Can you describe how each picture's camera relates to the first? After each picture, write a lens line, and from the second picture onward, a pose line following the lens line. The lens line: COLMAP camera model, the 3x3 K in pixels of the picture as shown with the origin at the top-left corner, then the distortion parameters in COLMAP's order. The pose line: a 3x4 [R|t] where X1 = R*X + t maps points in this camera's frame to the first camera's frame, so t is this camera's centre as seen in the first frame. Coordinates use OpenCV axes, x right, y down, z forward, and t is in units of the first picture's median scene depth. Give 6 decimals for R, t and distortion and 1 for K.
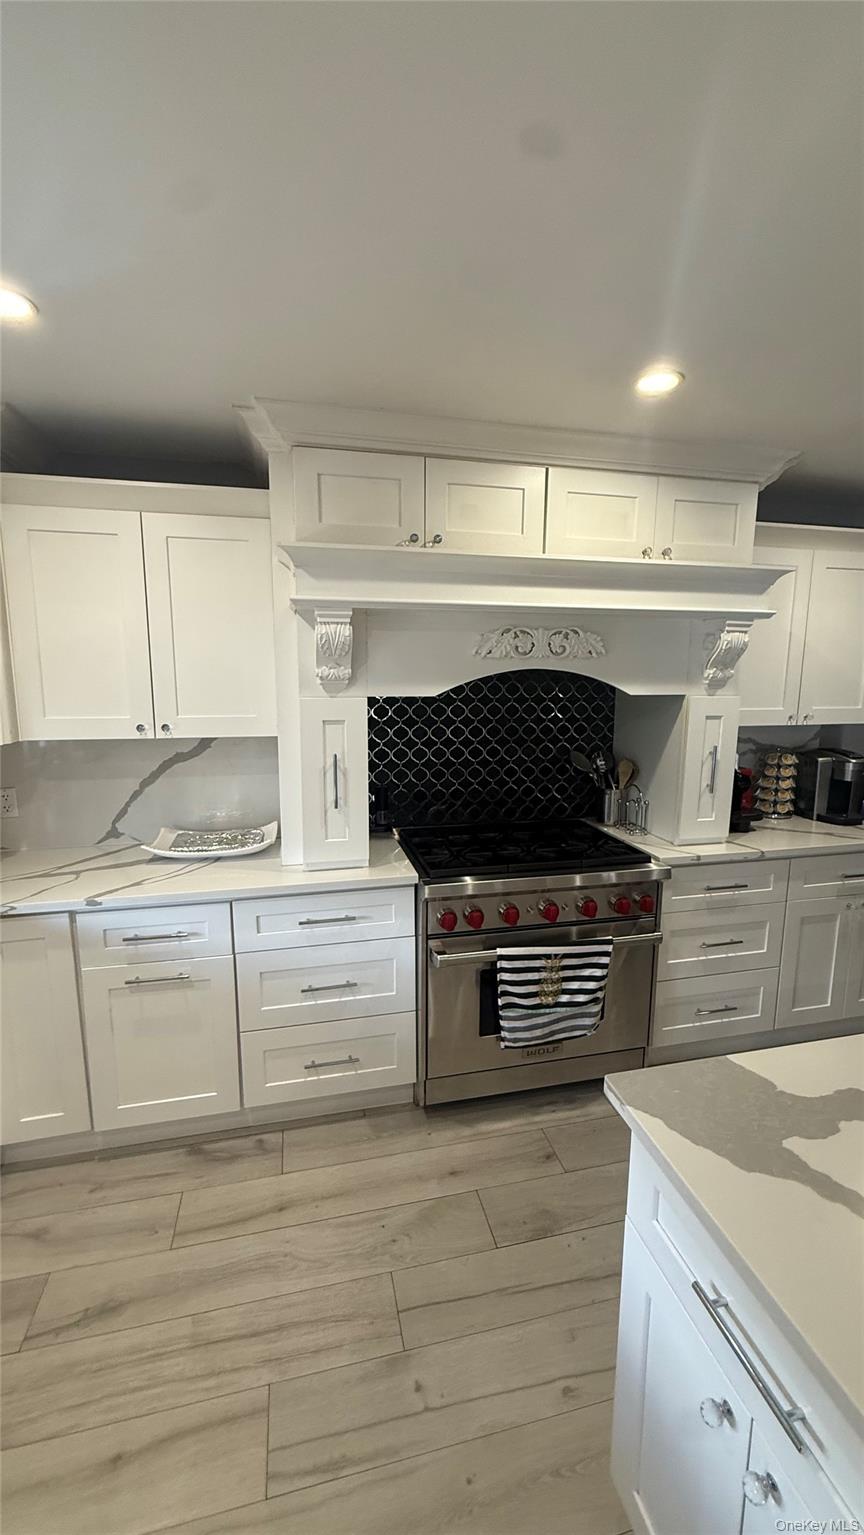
lens RADIAL K [[608.7, 0, 431.6], [0, 608.7, 766.9], [0, 0, 1]] dist [0.001886, 0.000260]
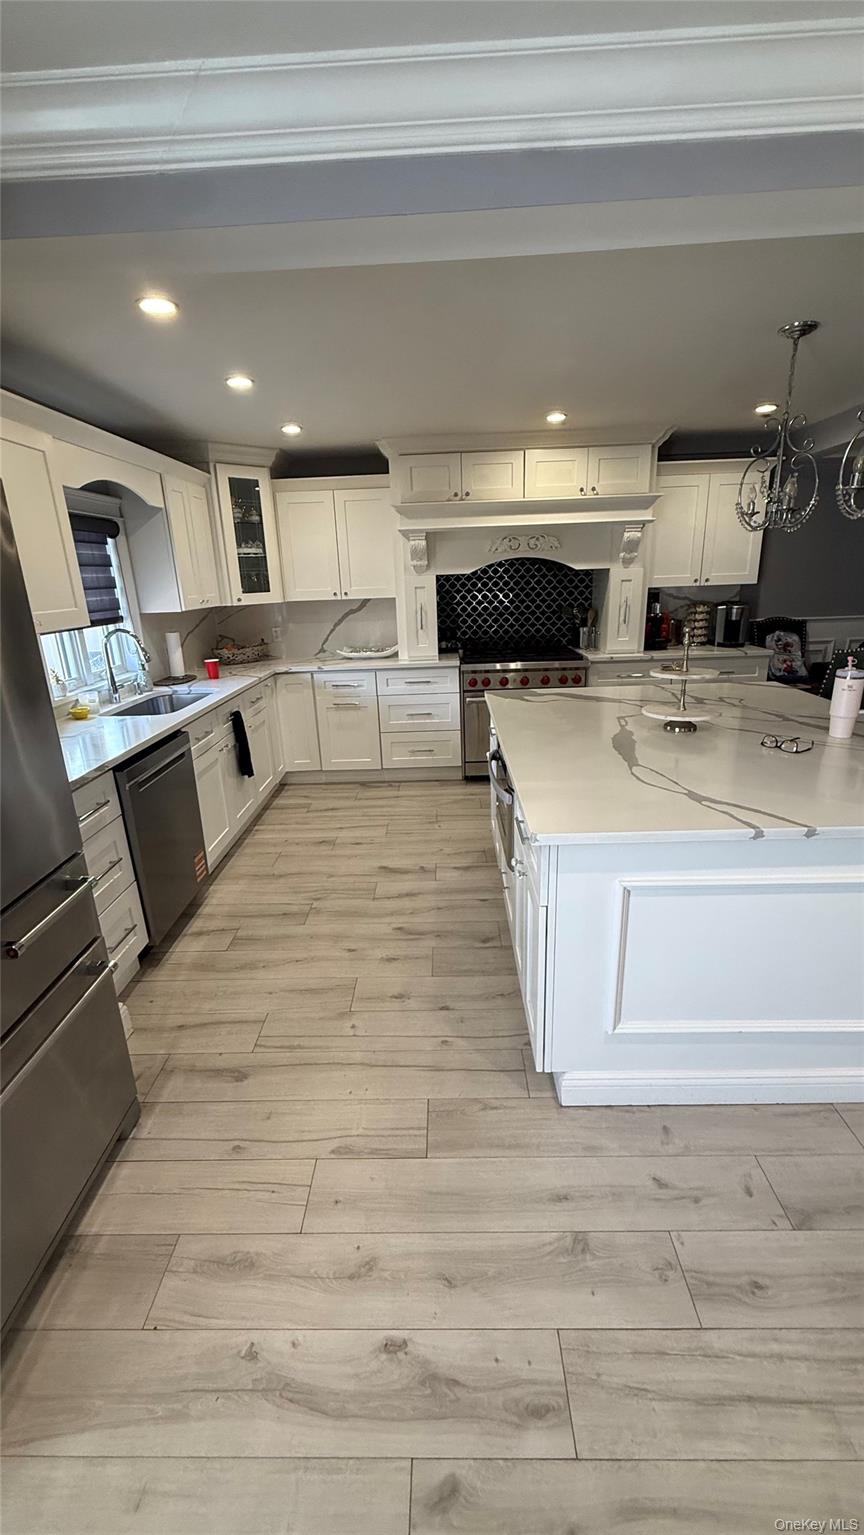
lens RADIAL K [[608.7, 0, 432.9], [0, 608.7, 767.2], [0, 0, 1]] dist [0.001886, 0.000260]
pose [[0.969510, 0.036968, -0.242246, 0.417453], [0.001522, 0.987628, 0.156809, 0.210212], [0.245046, -0.152396, 0.957459, -1.111117]]
